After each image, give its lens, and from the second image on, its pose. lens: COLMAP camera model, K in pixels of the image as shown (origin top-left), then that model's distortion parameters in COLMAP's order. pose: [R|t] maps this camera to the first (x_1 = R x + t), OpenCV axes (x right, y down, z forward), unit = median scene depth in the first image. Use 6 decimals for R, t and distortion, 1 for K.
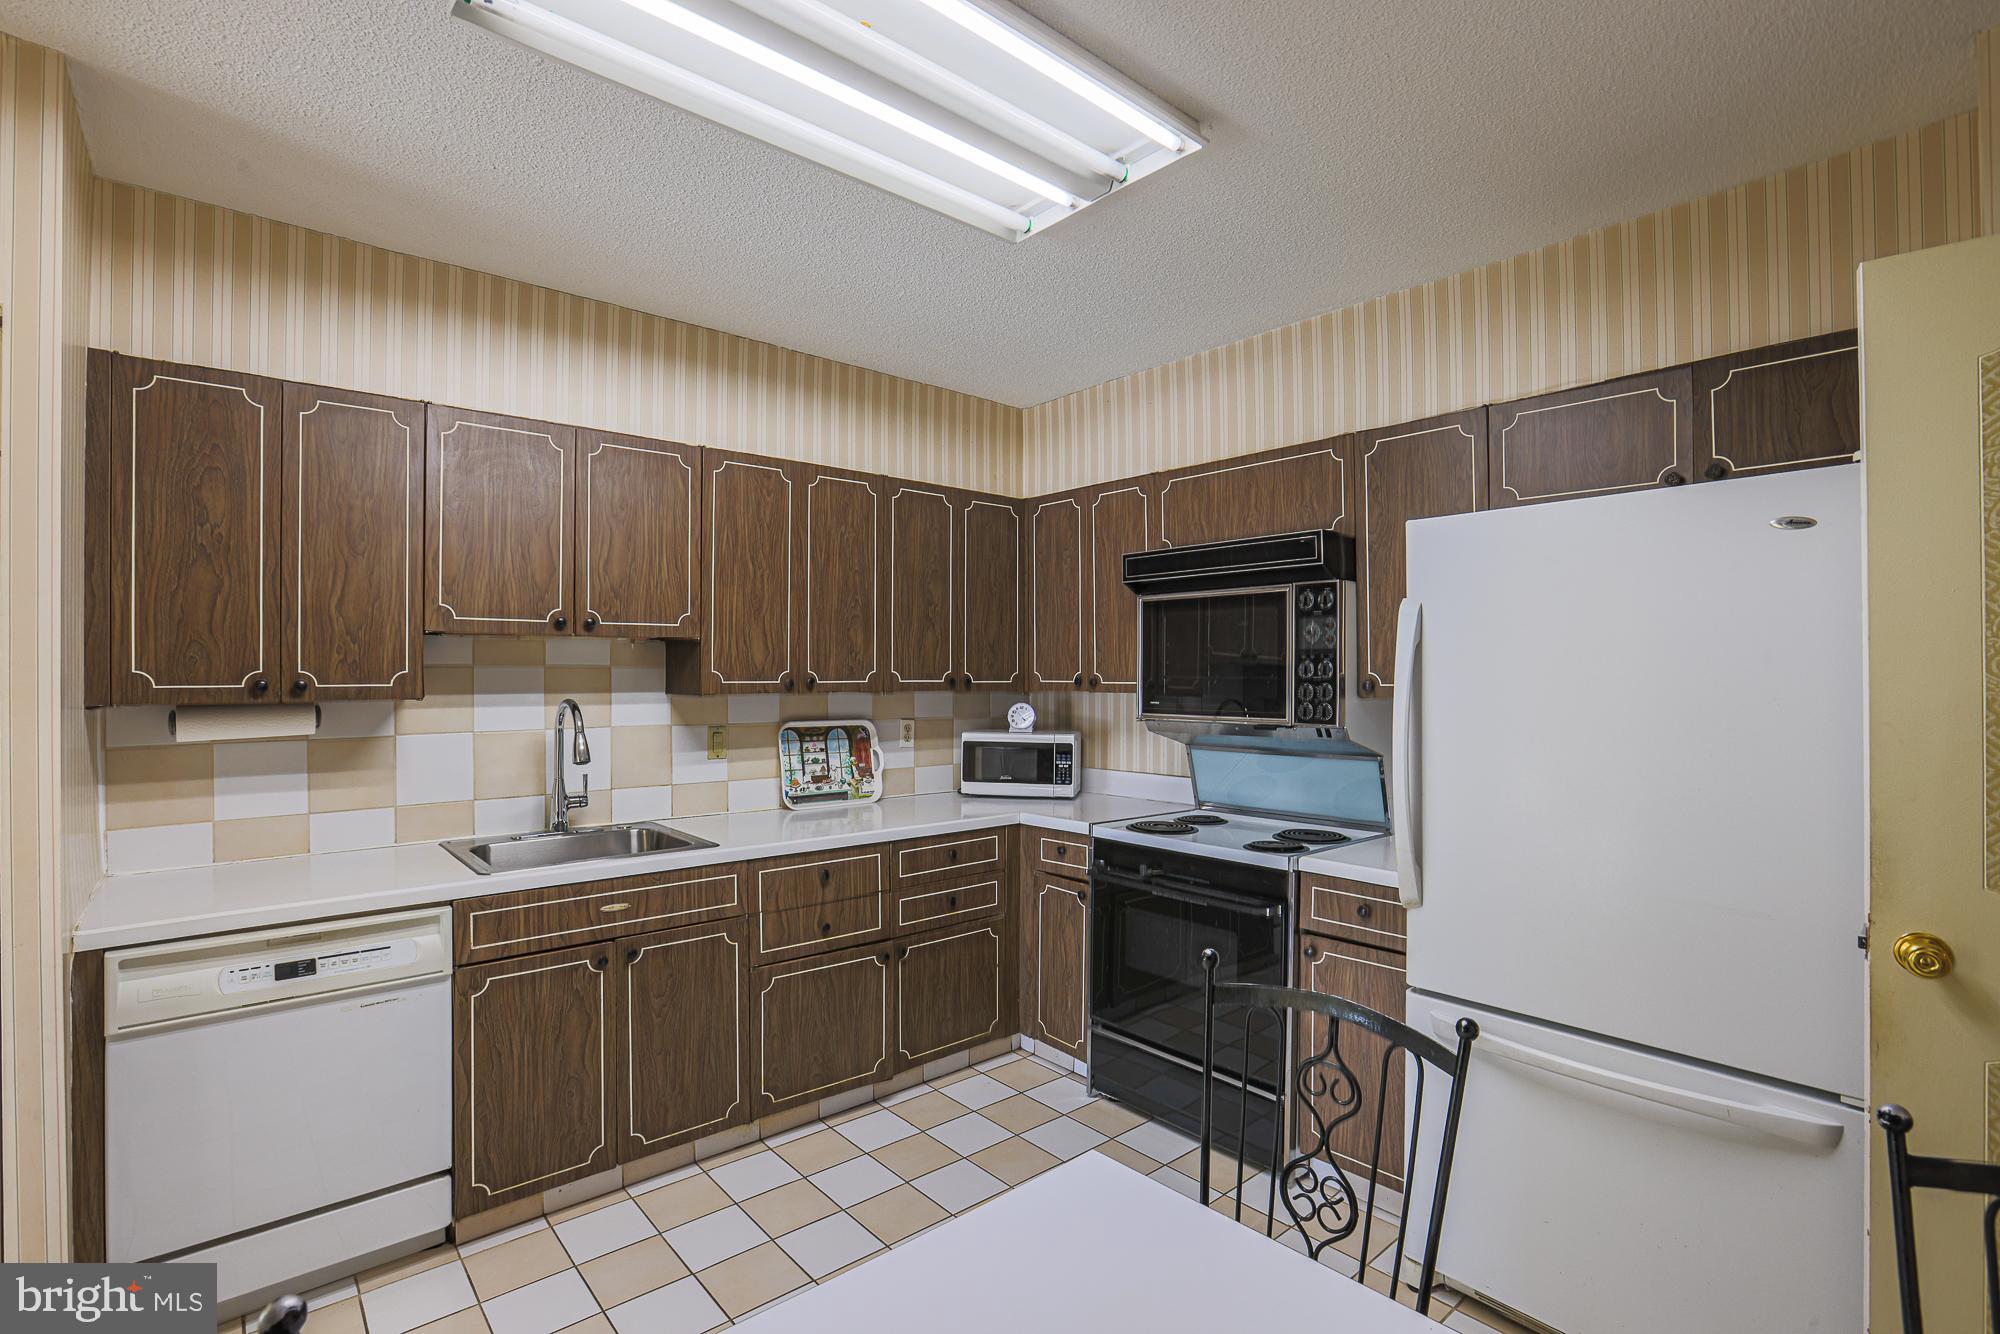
lens RADIAL K [[920.7, 0, 1003.5], [0, 920.7, 675.3], [0, 0, 1]] dist [-0.050046, 0.015259]
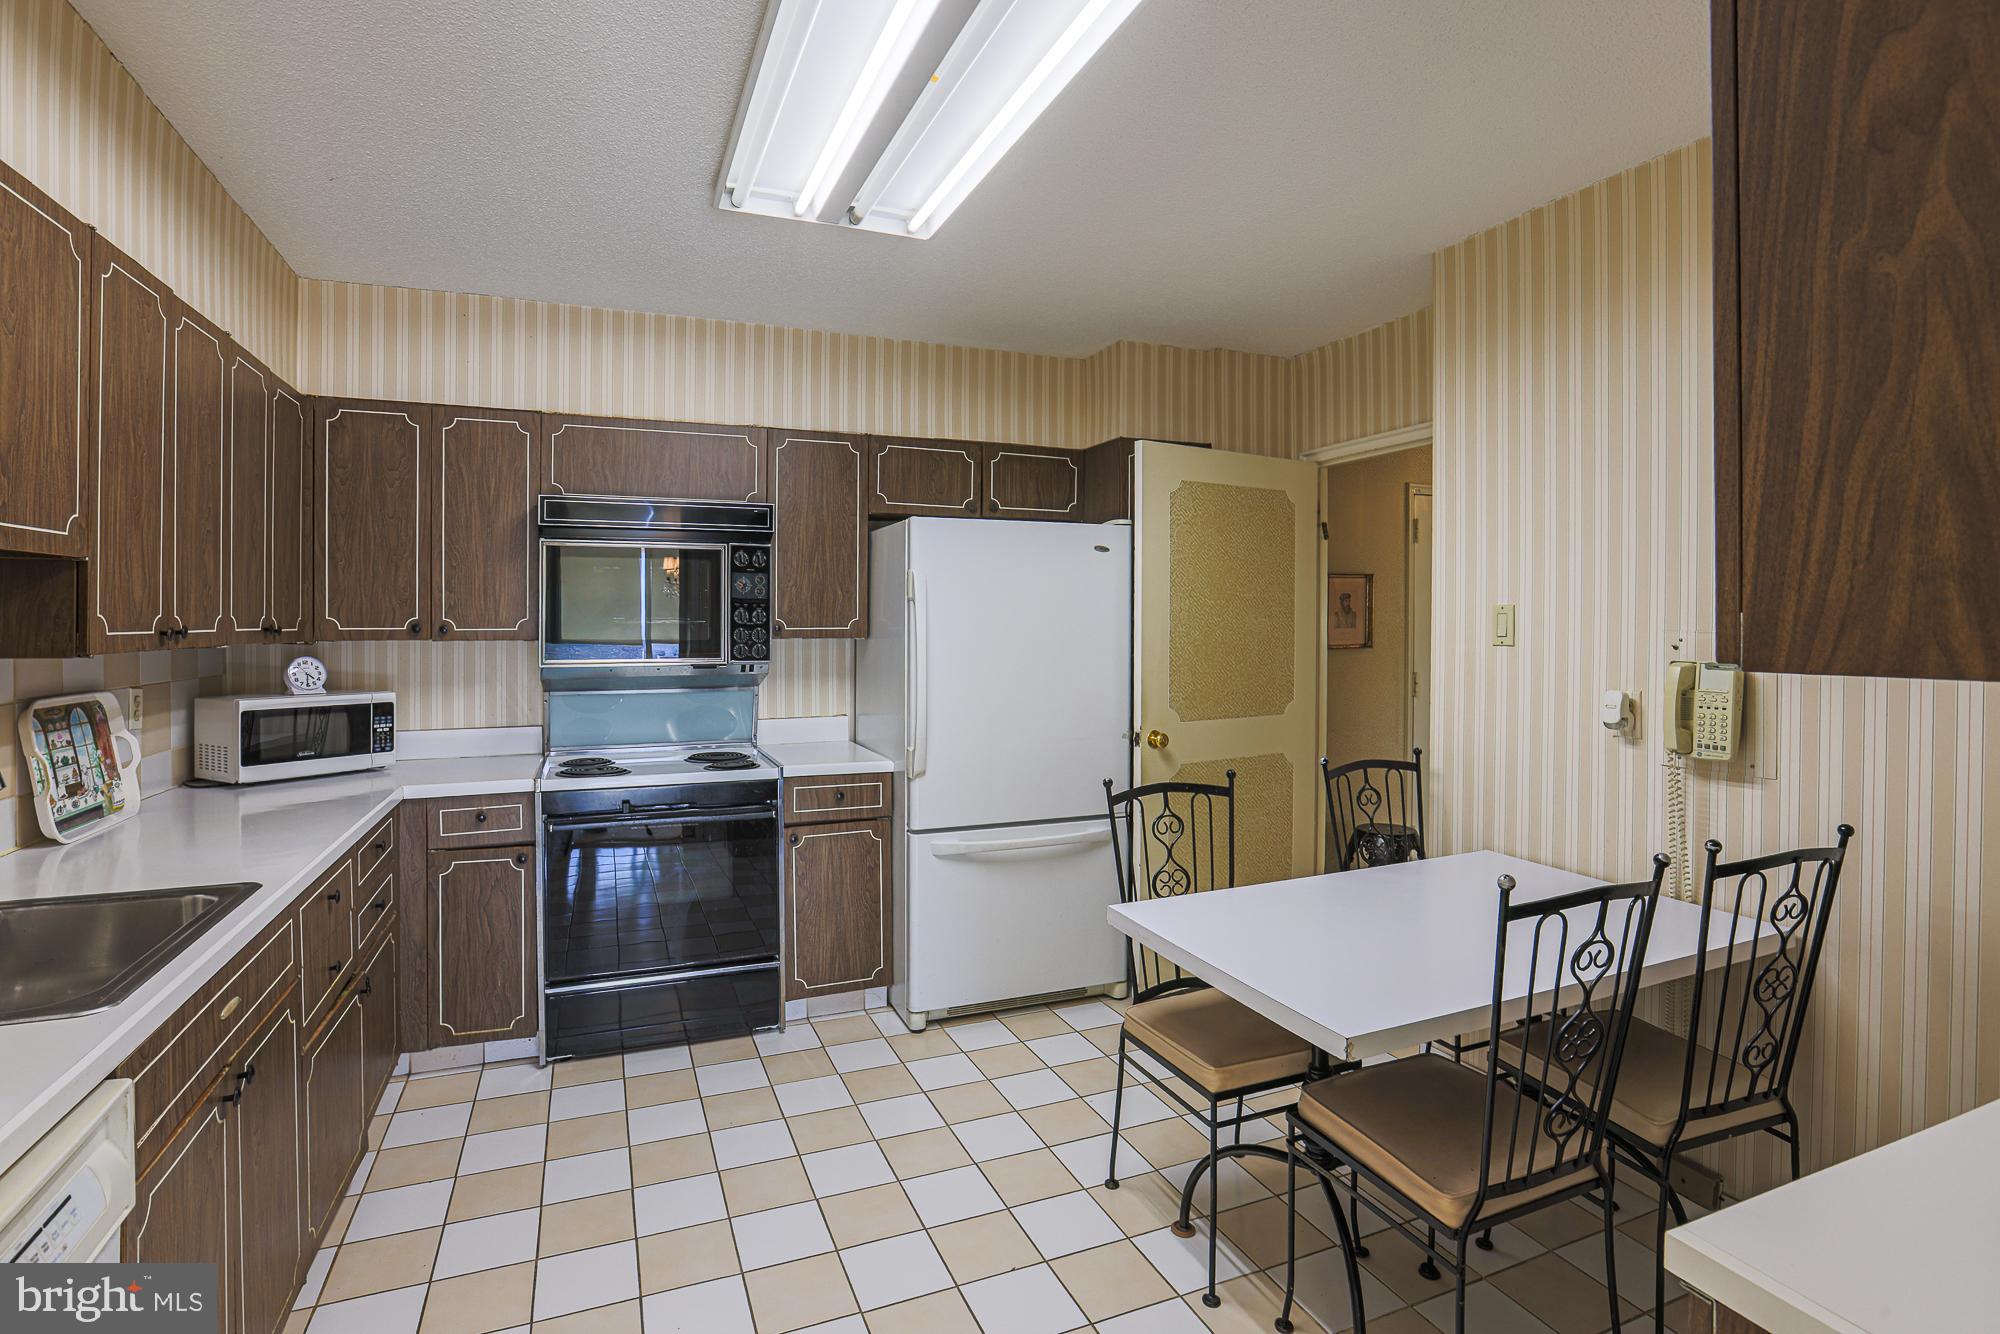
lens RADIAL K [[920.7, 0, 975.3], [0, 920.7, 628.6], [0, 0, 1]] dist [-0.050046, 0.015259]
pose [[0.346183, -0.008032, 0.938133, -0.553218], [-0.000629, 0.999961, 0.008794, -0.000465], [-0.938167, -0.003634, 0.346164, 0.231124]]
